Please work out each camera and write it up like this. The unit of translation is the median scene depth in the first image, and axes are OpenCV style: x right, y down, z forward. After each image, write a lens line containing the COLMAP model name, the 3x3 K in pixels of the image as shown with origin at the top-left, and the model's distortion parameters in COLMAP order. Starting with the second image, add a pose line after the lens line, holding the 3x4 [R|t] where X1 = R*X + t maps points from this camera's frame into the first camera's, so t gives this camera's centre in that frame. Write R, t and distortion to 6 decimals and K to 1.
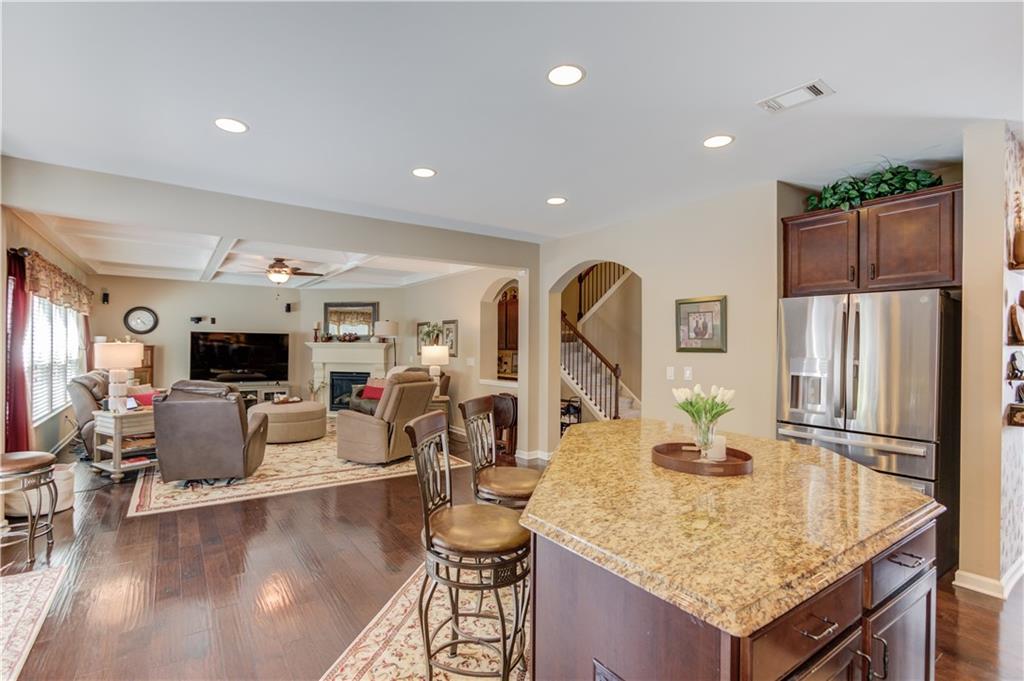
lens RADIAL K [[483.4, 0, 494.5], [0, 483.4, 341.3], [0, 0, 1]] dist [-0.000087, 0.000063]
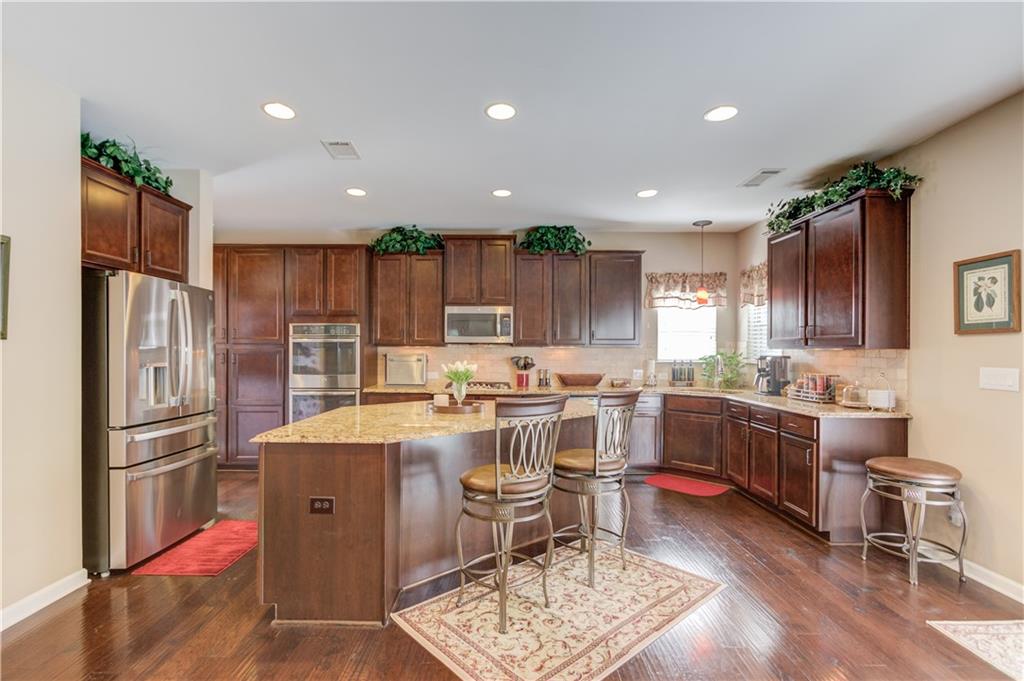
lens RADIAL K [[483.4, 0, 503.2], [0, 483.4, 348.4], [0, 0, 1]] dist [-0.000087, 0.000063]
pose [[-0.831117, -0.010722, 0.555995, -0.129522], [-0.016166, 0.999857, -0.004885, 0.011190], [-0.555863, -0.013048, -0.831171, 0.482340]]
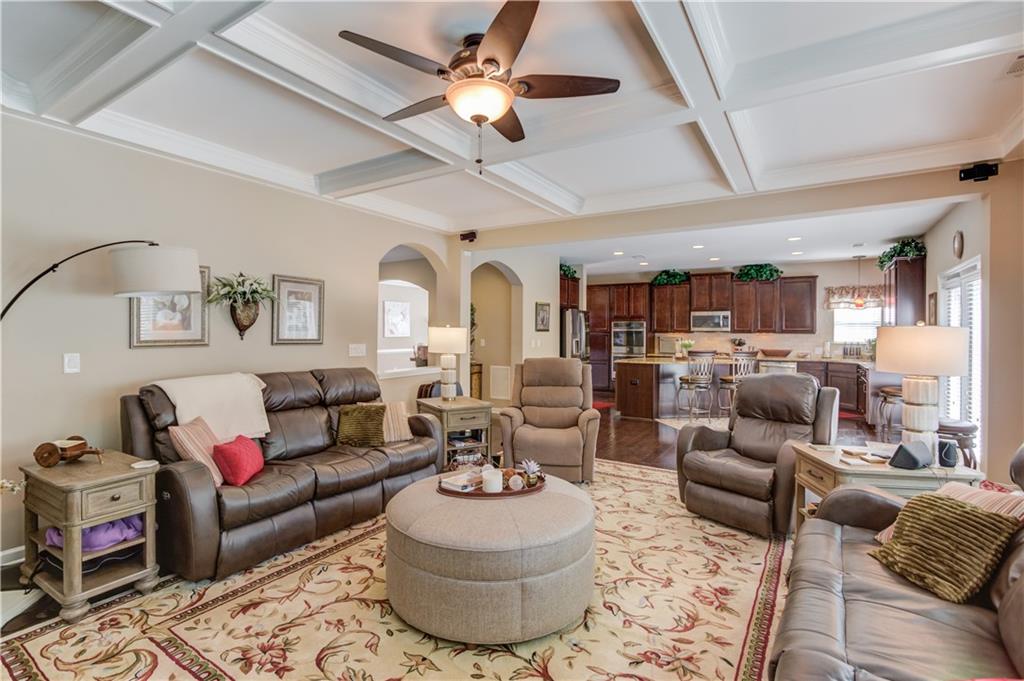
lens RADIAL K [[483.4, 0, 504.1], [0, 483.4, 334.2], [0, 0, 1]] dist [-0.000087, 0.000063]
pose [[-0.400505, -0.014418, 0.916181, -0.558168], [-0.018920, 0.999793, 0.007463, 0.009630], [-0.916099, -0.014345, -0.400695, 0.843868]]
